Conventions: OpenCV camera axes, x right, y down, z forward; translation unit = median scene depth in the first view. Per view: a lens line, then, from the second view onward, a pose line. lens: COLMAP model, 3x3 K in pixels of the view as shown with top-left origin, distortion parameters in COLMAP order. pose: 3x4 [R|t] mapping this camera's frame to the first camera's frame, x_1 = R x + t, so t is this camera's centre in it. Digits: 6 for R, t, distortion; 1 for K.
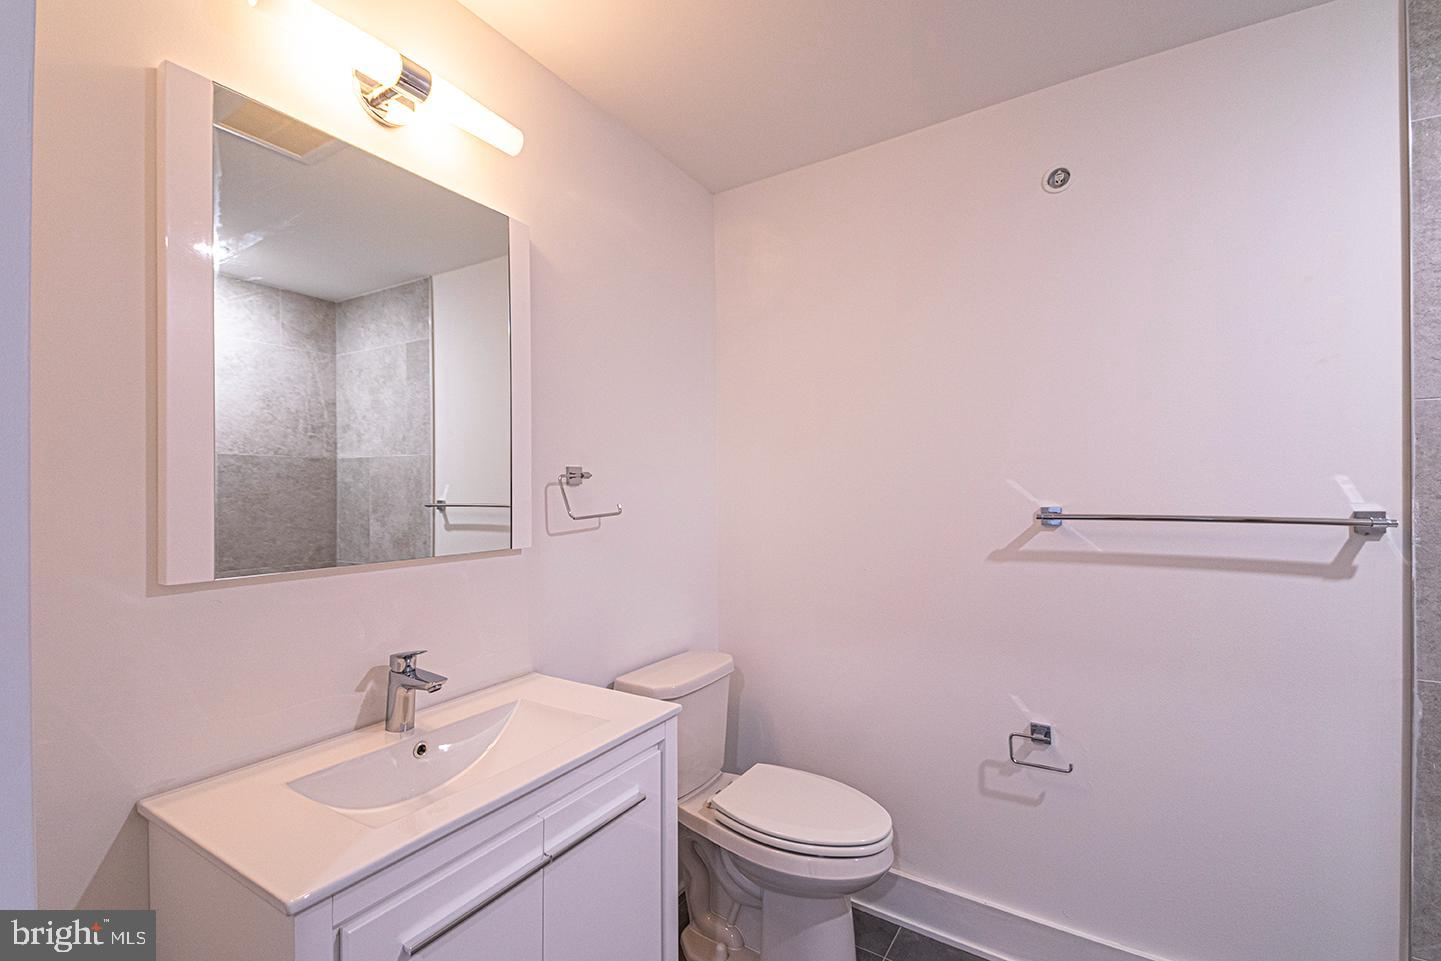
lens RADIAL K [[638.8, 0, 738.9], [0, 638.8, 479.9], [0, 0, 1]] dist [0.052914, -0.028718]
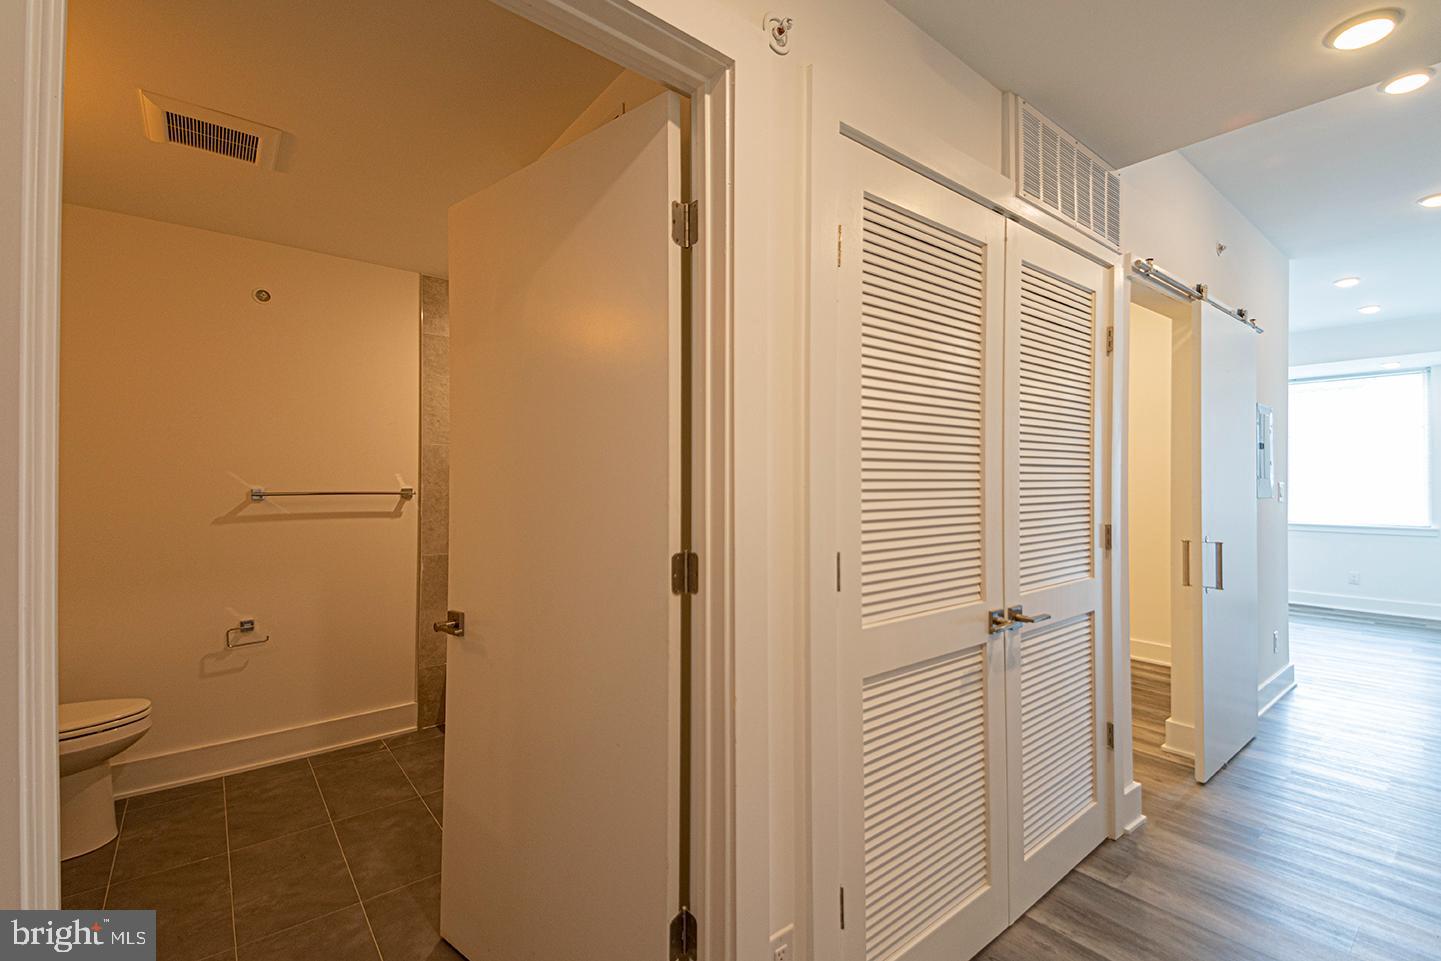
lens RADIAL K [[641.5, 0, 713.2], [0, 641.5, 486.0], [0, 0, 1]] dist [0.054755, -0.029177]
pose [[0.346580, -0.003117, 0.938015, -0.705488], [-0.016632, 0.999817, 0.009468, -0.001722], [-0.937873, -0.018882, 0.346464, -0.704547]]
